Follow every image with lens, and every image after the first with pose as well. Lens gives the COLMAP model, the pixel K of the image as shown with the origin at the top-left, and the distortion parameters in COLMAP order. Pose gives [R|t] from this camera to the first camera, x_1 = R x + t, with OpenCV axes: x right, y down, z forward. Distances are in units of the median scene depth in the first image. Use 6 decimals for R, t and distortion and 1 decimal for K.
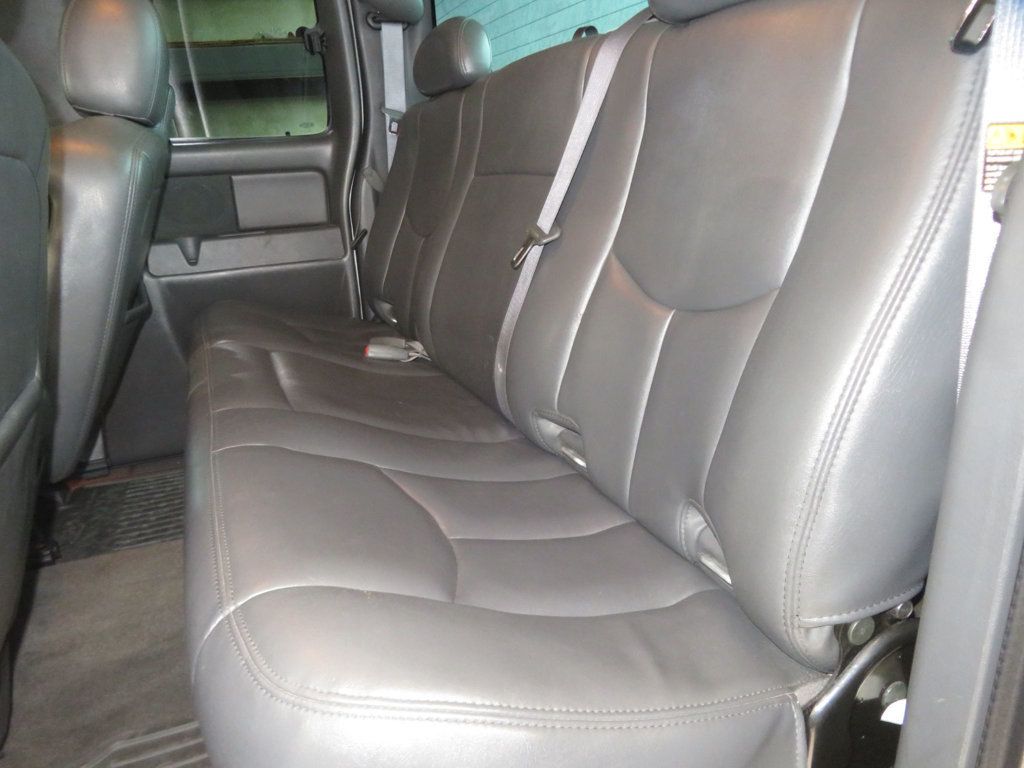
lens RADIAL K [[729.6, 0, 515.9], [0, 729.6, 376.1], [0, 0, 1]] dist [-0.008375, 0.003486]
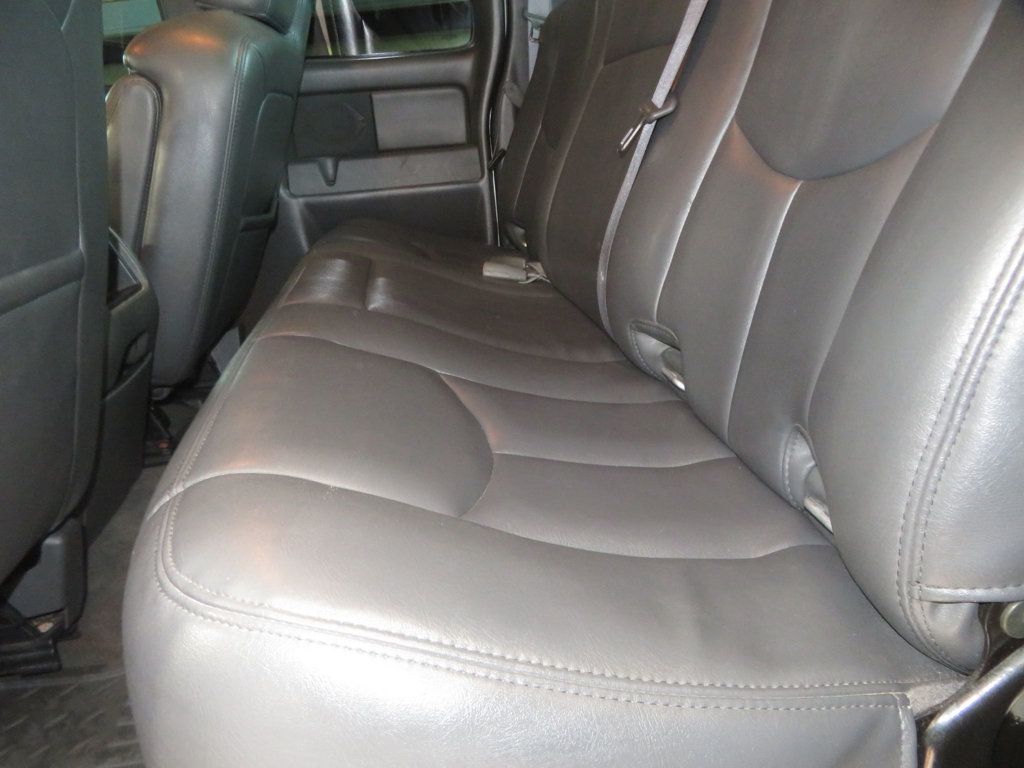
lens RADIAL K [[744.1, 0, 515.3], [0, 744.1, 375.9], [0, 0, 1]] dist [0.014803, 0.003021]
pose [[0.973227, 0.060516, -0.221735, 0.093051], [-0.047099, 0.996753, 0.065311, 0.062391], [0.224967, -0.053119, 0.972917, 0.141394]]
